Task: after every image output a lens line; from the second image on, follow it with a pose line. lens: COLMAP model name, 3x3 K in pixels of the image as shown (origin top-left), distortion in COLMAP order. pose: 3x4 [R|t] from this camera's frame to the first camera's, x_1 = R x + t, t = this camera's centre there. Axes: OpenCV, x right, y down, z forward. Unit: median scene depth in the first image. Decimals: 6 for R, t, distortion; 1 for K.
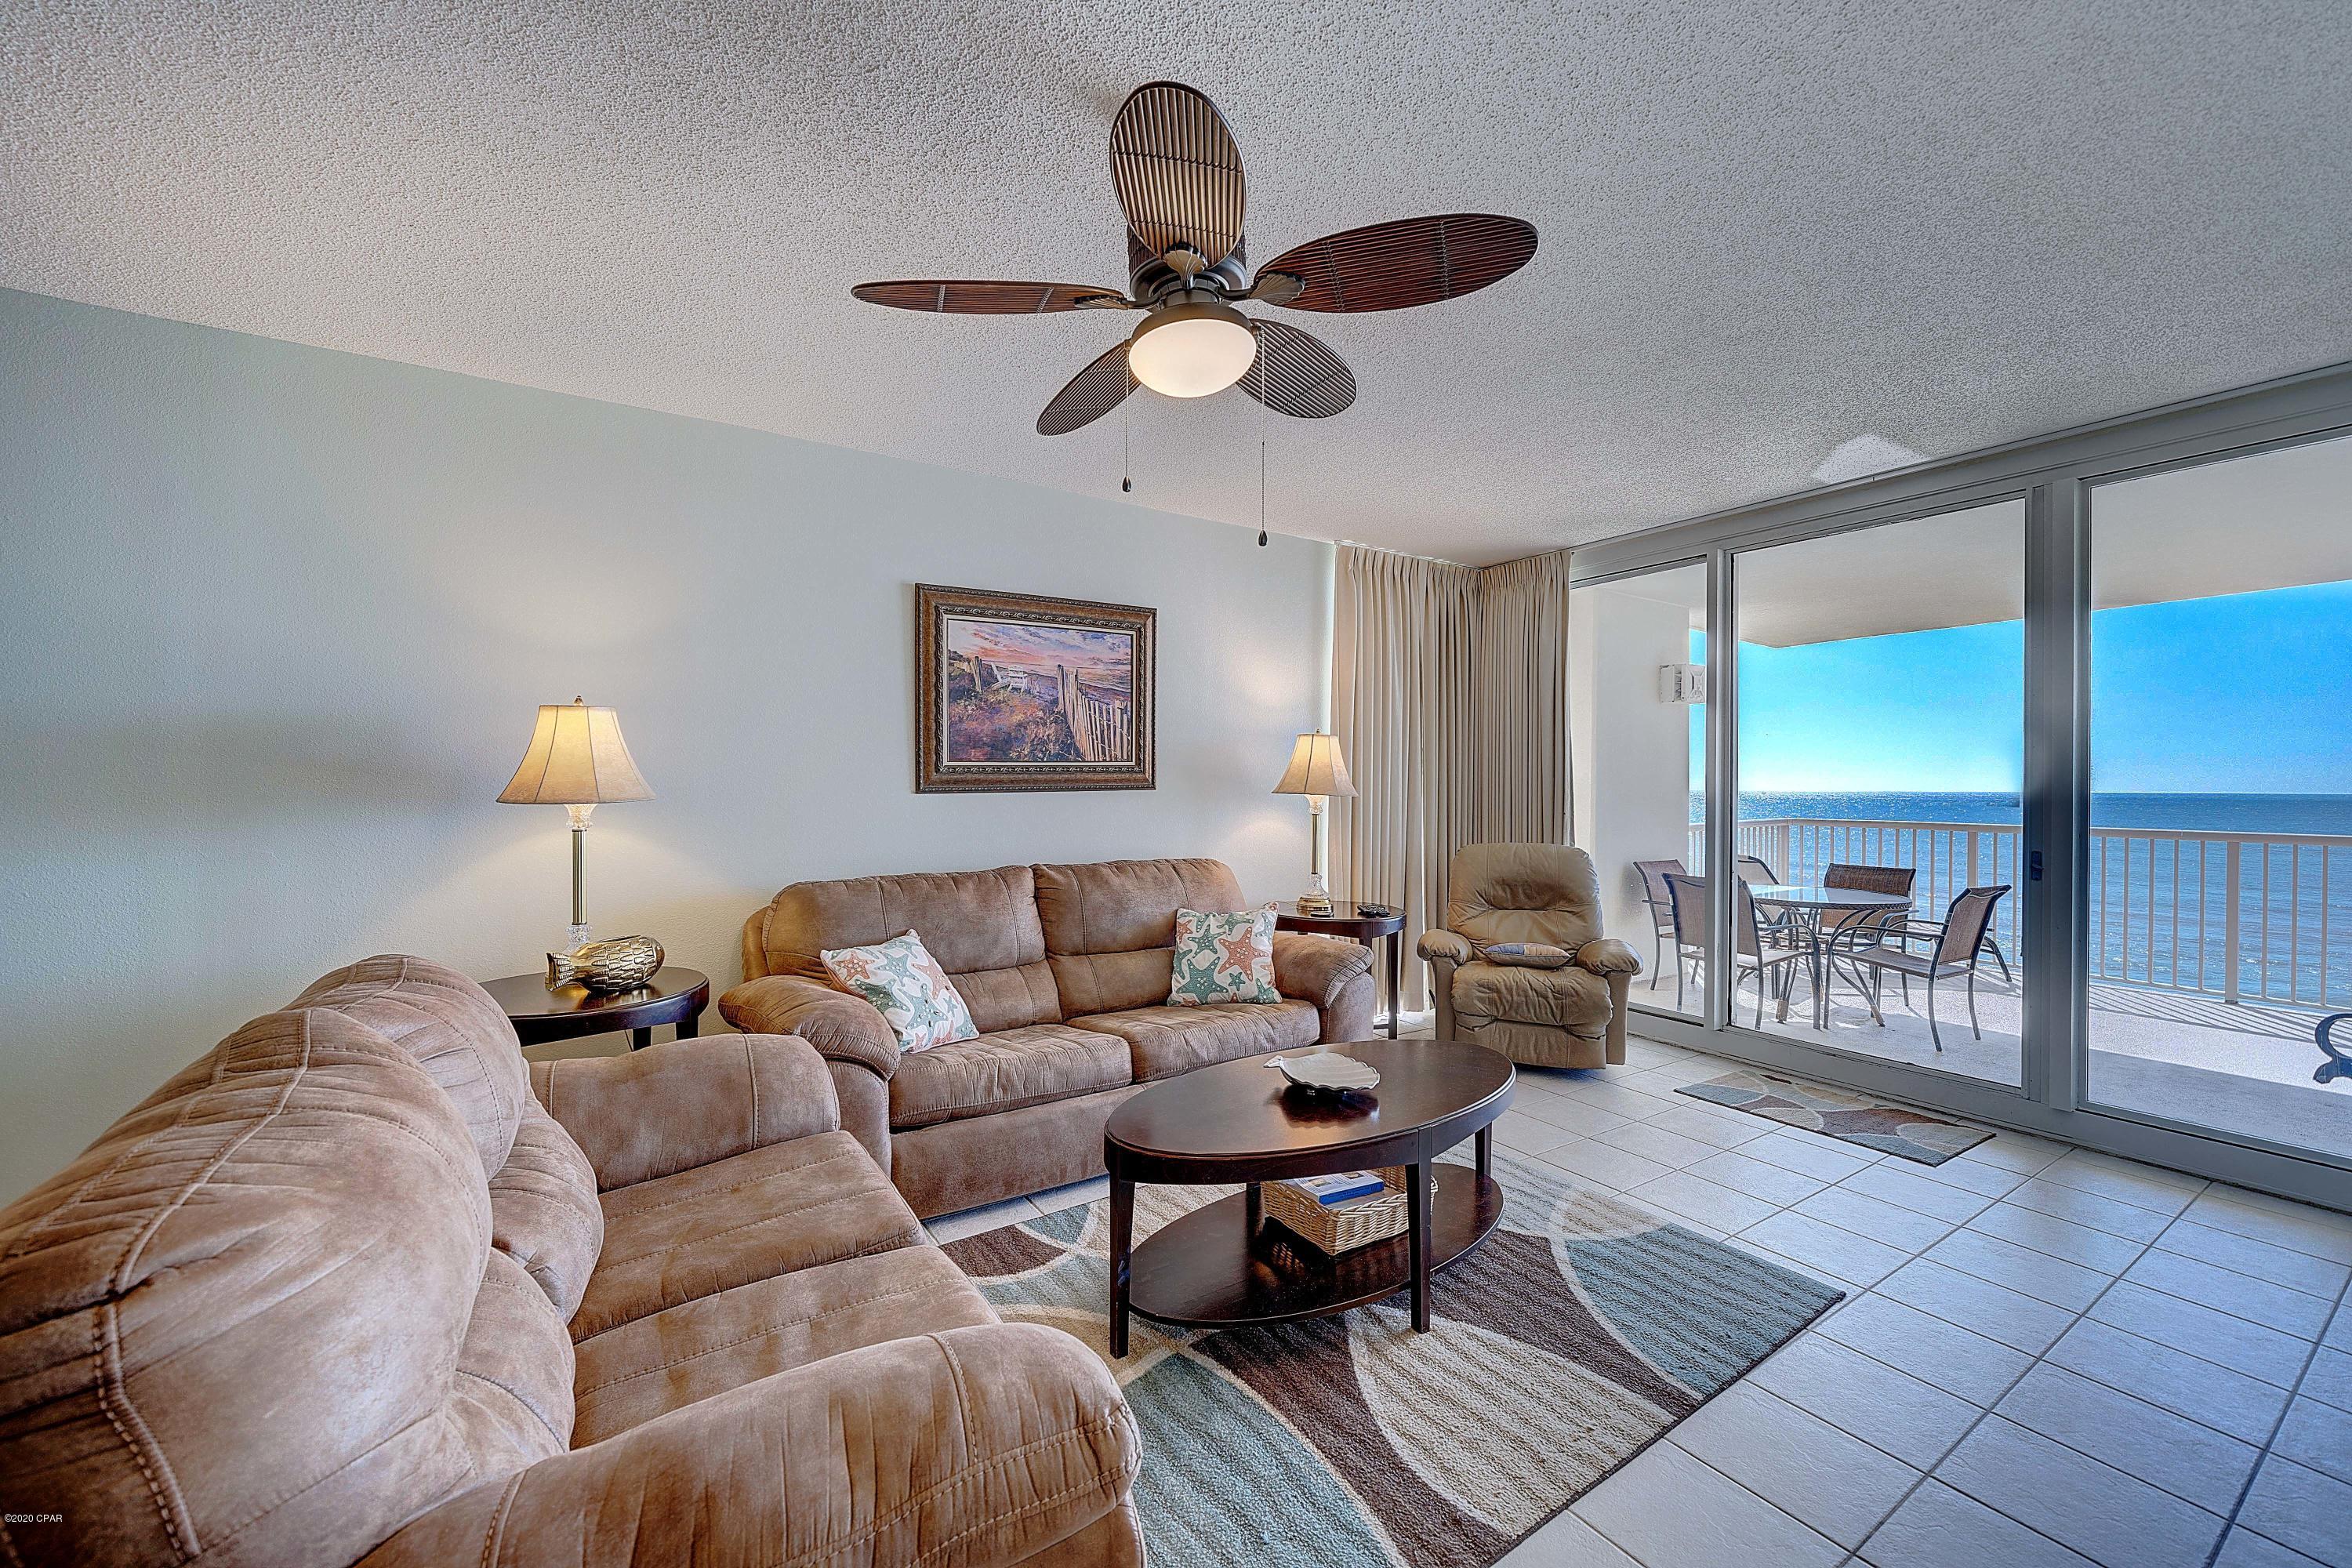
lens RADIAL K [[905.3, 0, 1157.5], [0, 905.3, 776.9], [0, 0, 1]] dist [-0.001029, -0.000371]
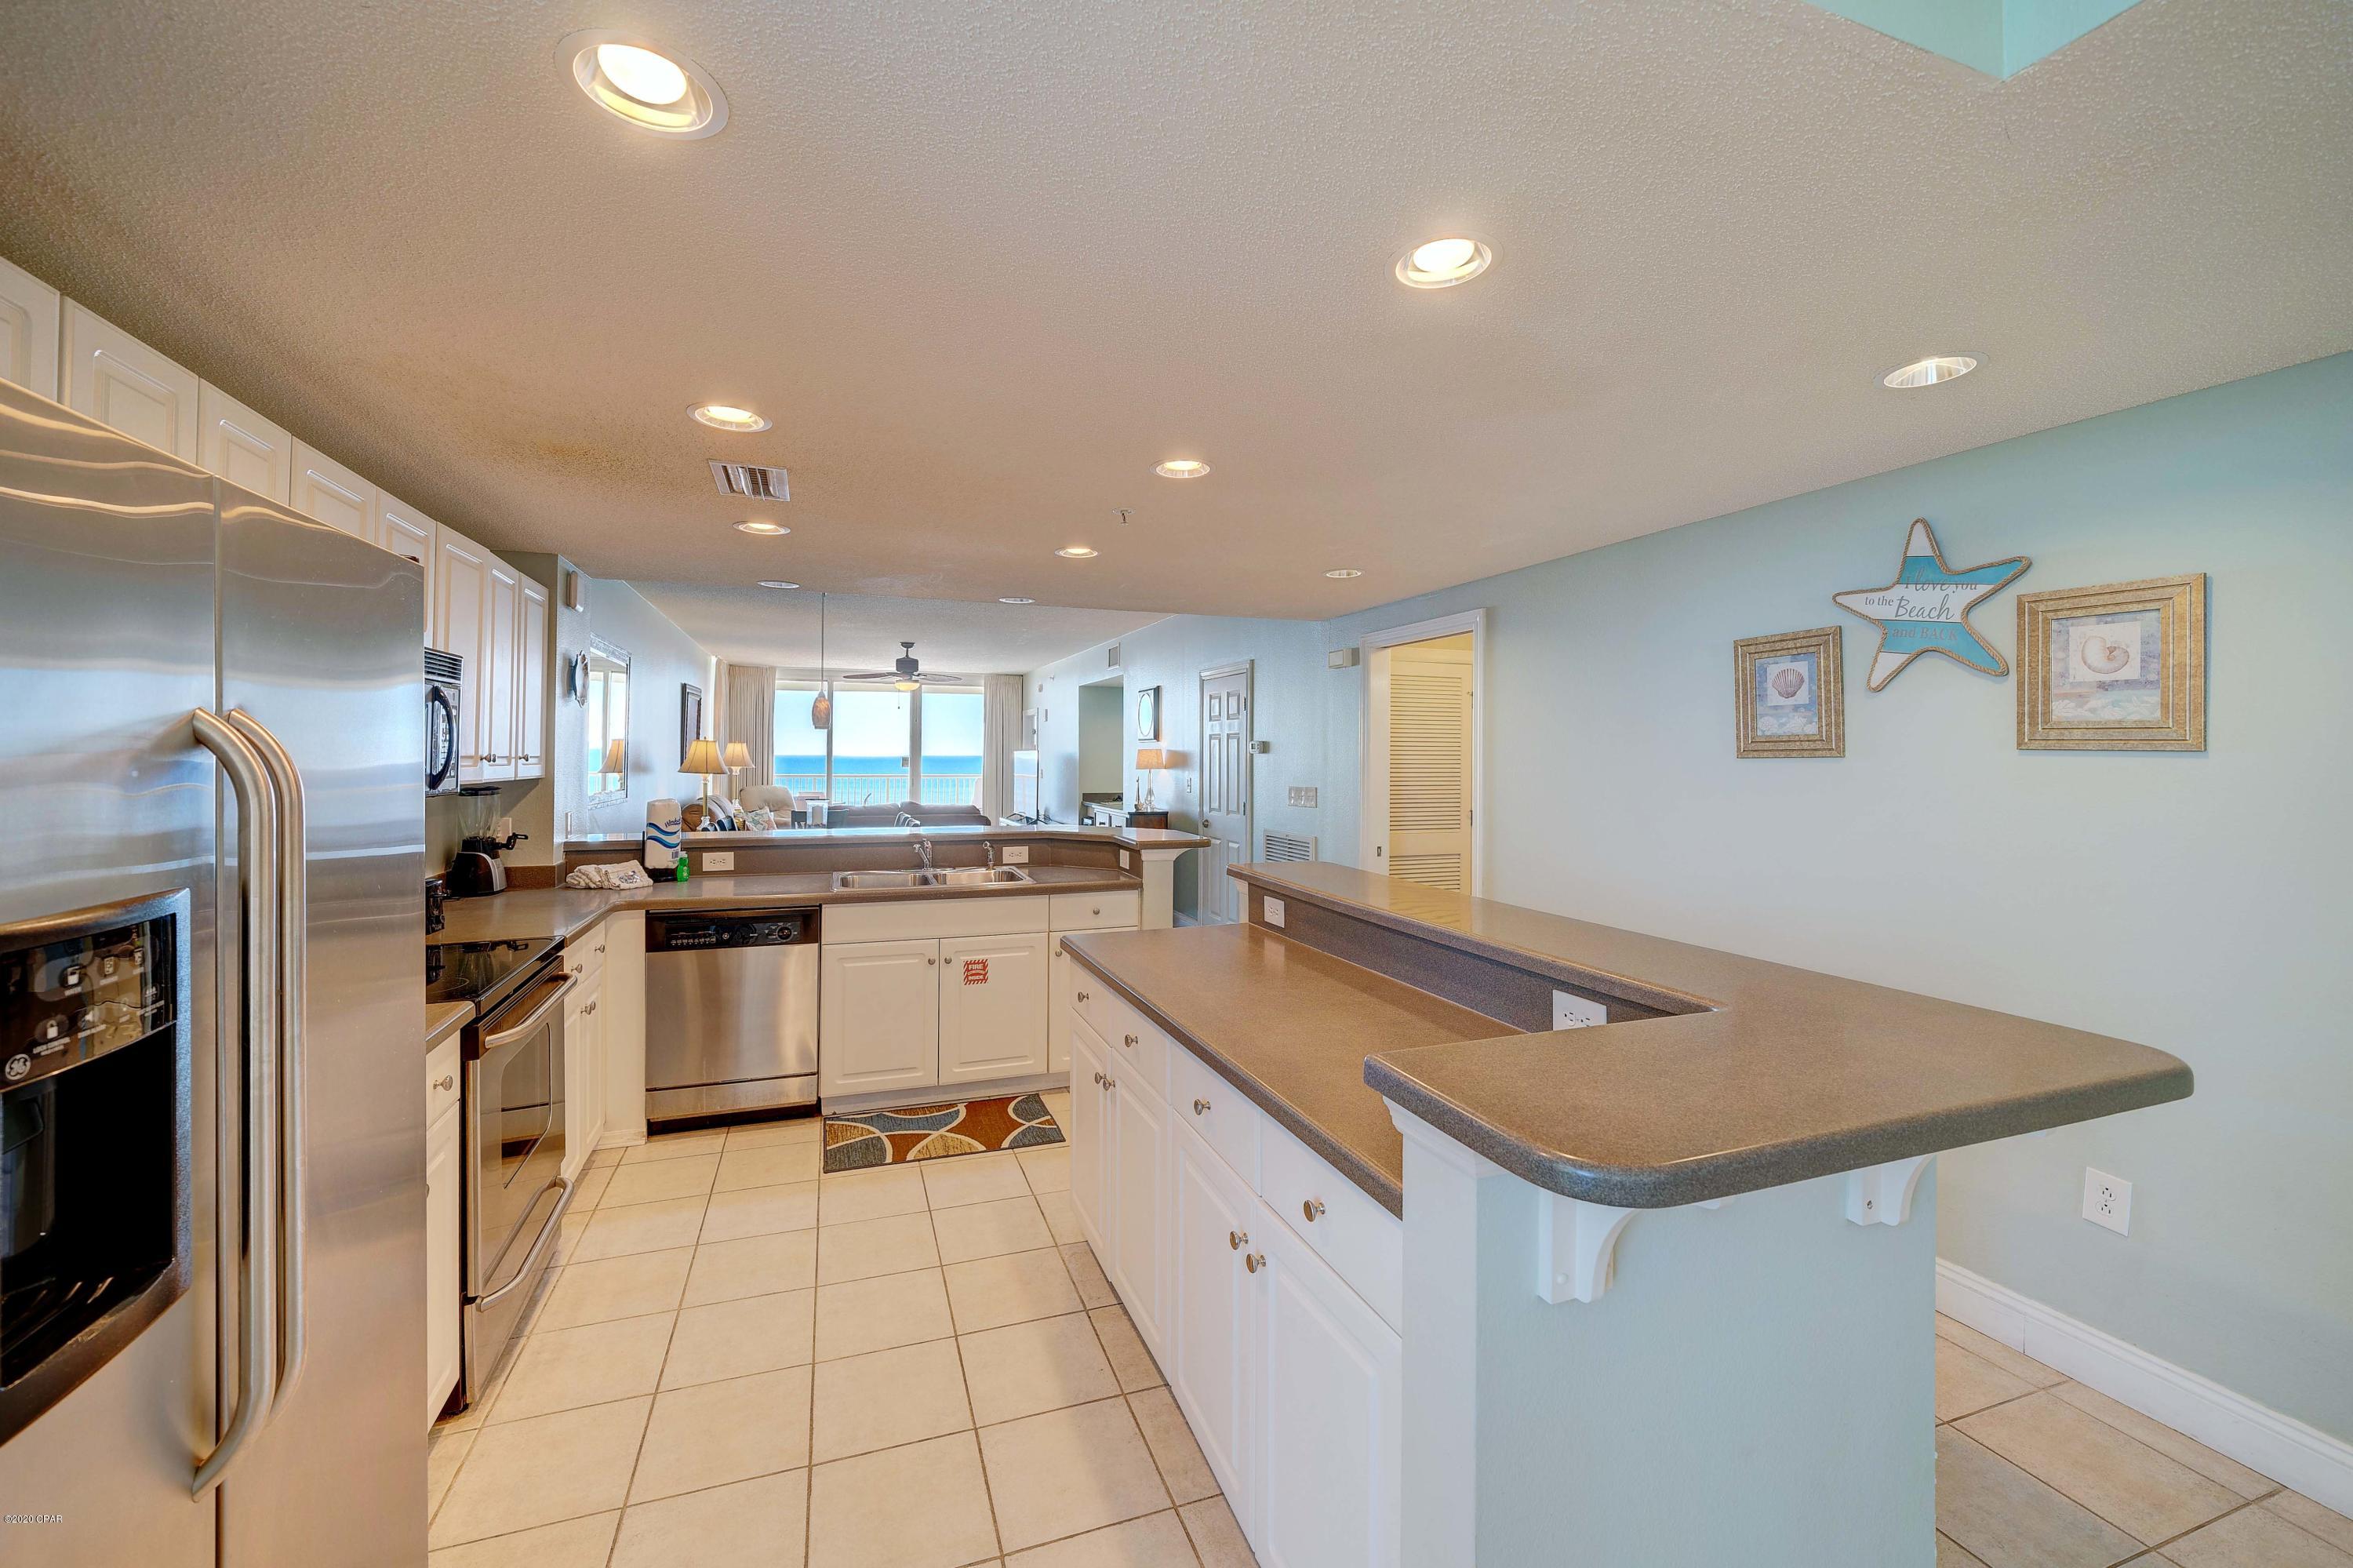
lens RADIAL K [[905.7, 0, 1151.8], [0, 905.7, 764.5], [0, 0, 1]] dist [-0.001029, -0.000371]
pose [[0.219688, -0.012836, 0.975486, -2.290638], [-0.016219, 0.999727, 0.016808, -0.053144], [-0.975435, -0.019514, 0.219420, -0.741472]]
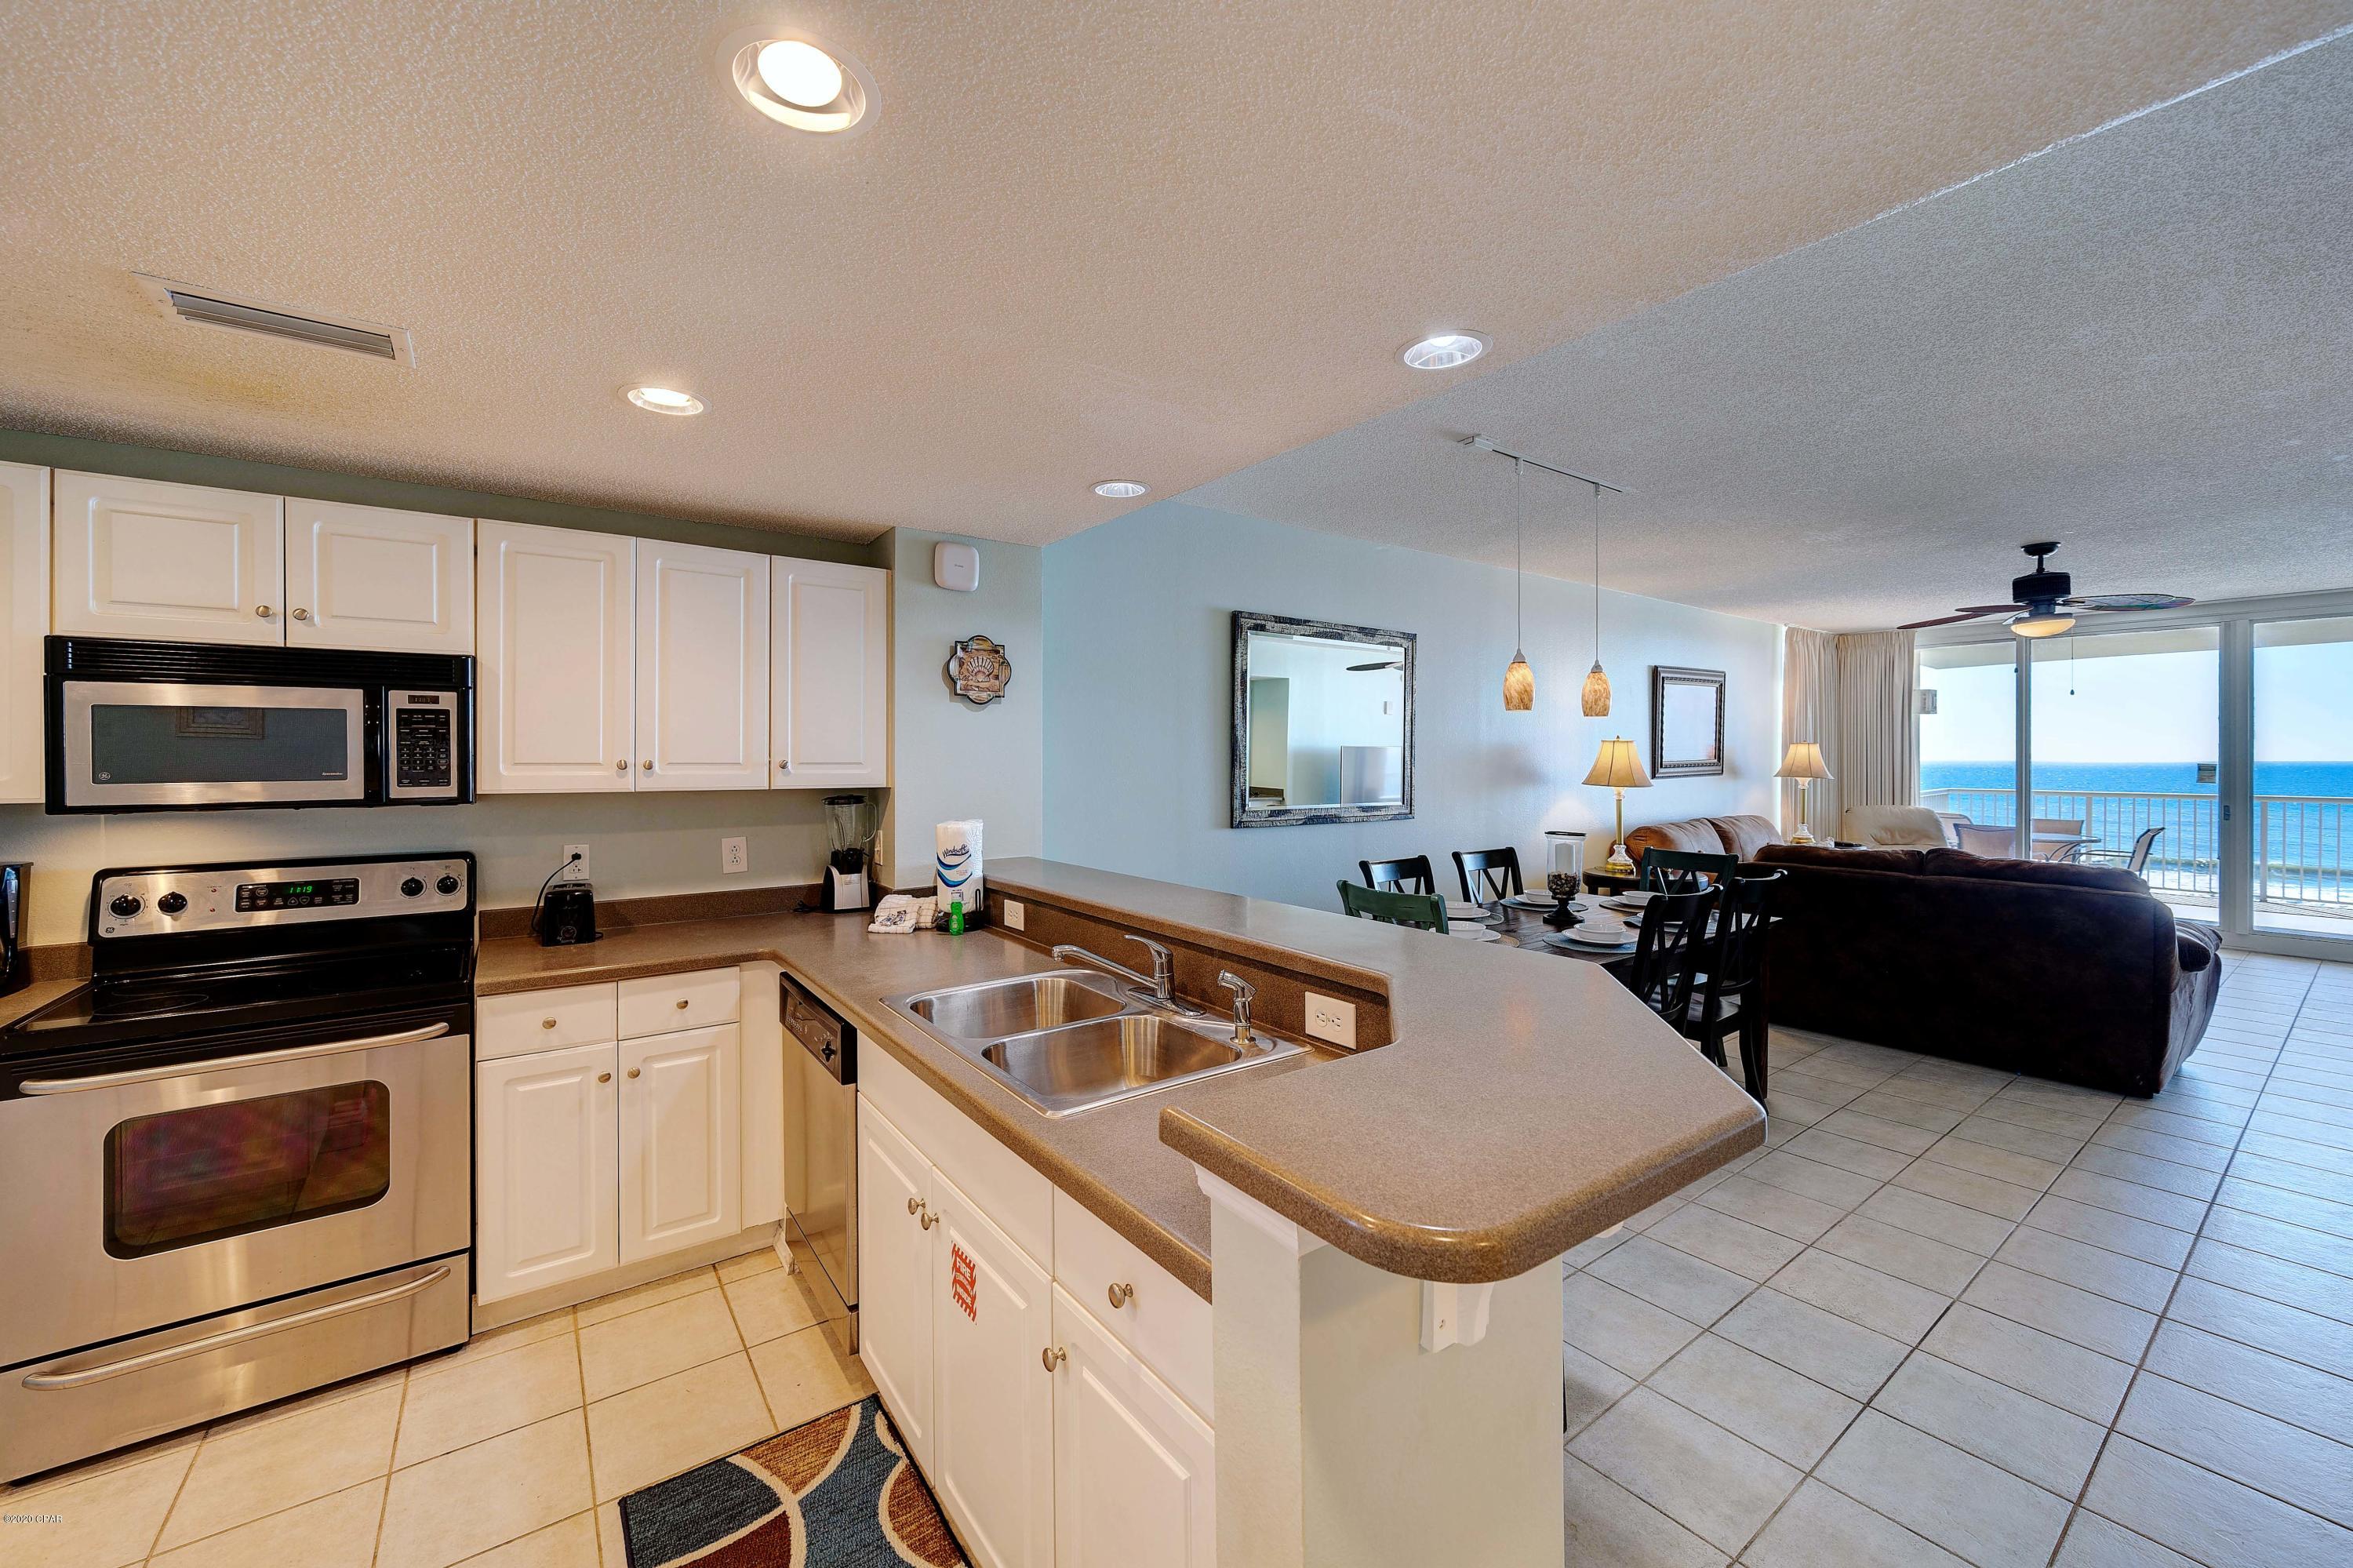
lens RADIAL K [[905.7, 0, 1163.3], [0, 905.7, 761.3], [0, 0, 1]] dist [-0.001029, -0.000371]
pose [[0.998166, -0.005067, 0.060323, -1.328218], [0.004223, 0.999891, 0.014122, -0.047836], [-0.060388, -0.013842, 0.998079, -0.751228]]
